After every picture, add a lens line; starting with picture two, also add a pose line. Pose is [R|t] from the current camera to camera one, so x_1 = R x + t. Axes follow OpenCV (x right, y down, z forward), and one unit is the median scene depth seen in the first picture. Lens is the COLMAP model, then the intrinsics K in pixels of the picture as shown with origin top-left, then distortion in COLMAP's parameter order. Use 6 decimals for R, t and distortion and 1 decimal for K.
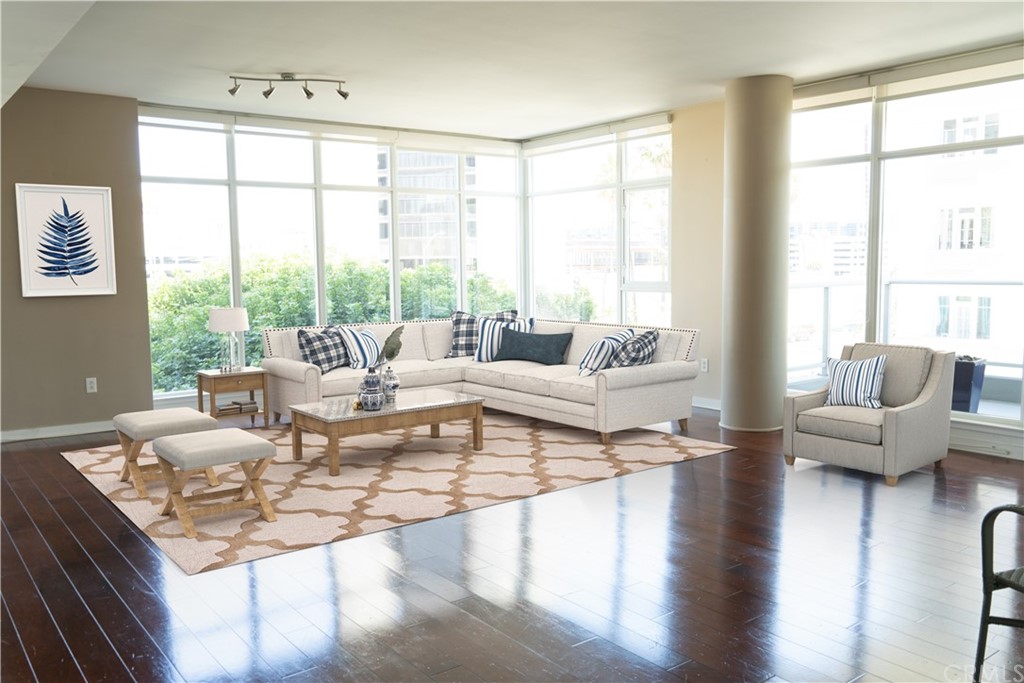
lens RADIAL K [[837.0, 0, 512.0], [0, 837.0, 341.5], [0, 0, 1]] dist [-0.004676, -0.007924]
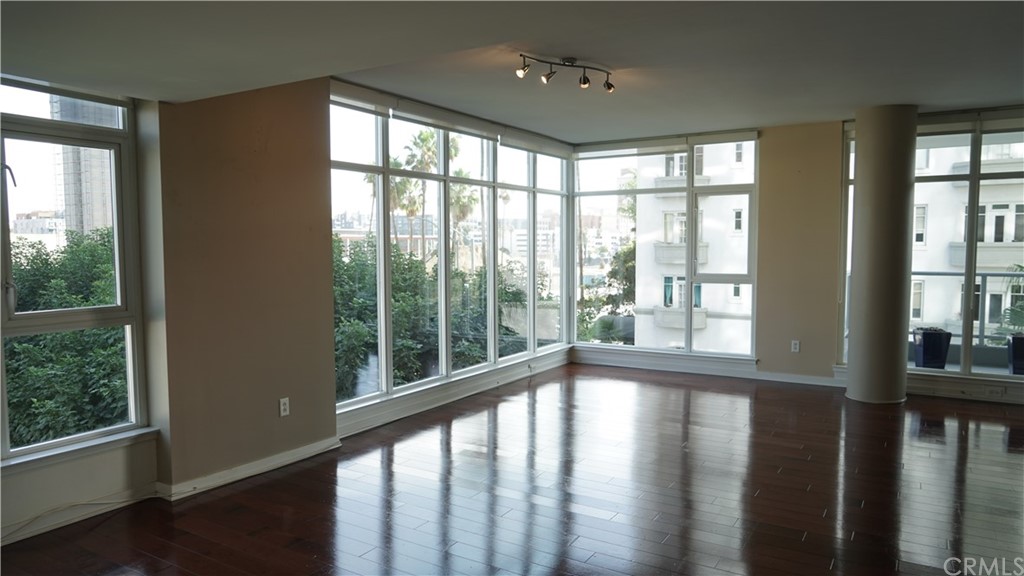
lens RADIAL K [[674.3, 0, 512.0], [0, 674.3, 288.0], [0, 0, 1]] dist [-0.015385, 0.000701]
pose [[0.931827, -0.013496, 0.362652, -0.562008], [0.026508, 0.999170, -0.030928, -0.040515], [-0.361933, 0.038433, 0.931411, 0.312495]]
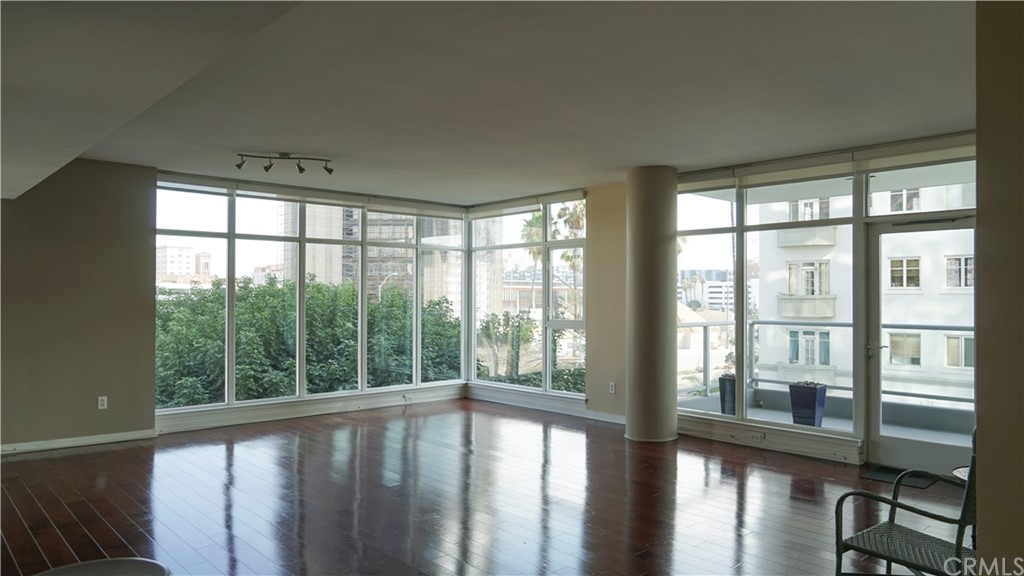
lens RADIAL K [[687.6, 0, 512.6], [0, 687.6, 290.1], [0, 0, 1]] dist [-0.015004, 0.003422]
pose [[0.996131, 0.016057, 0.086396, -0.012165], [-0.006767, 0.994261, -0.106763, -0.007372], [-0.087614, 0.105766, 0.990524, -0.027948]]
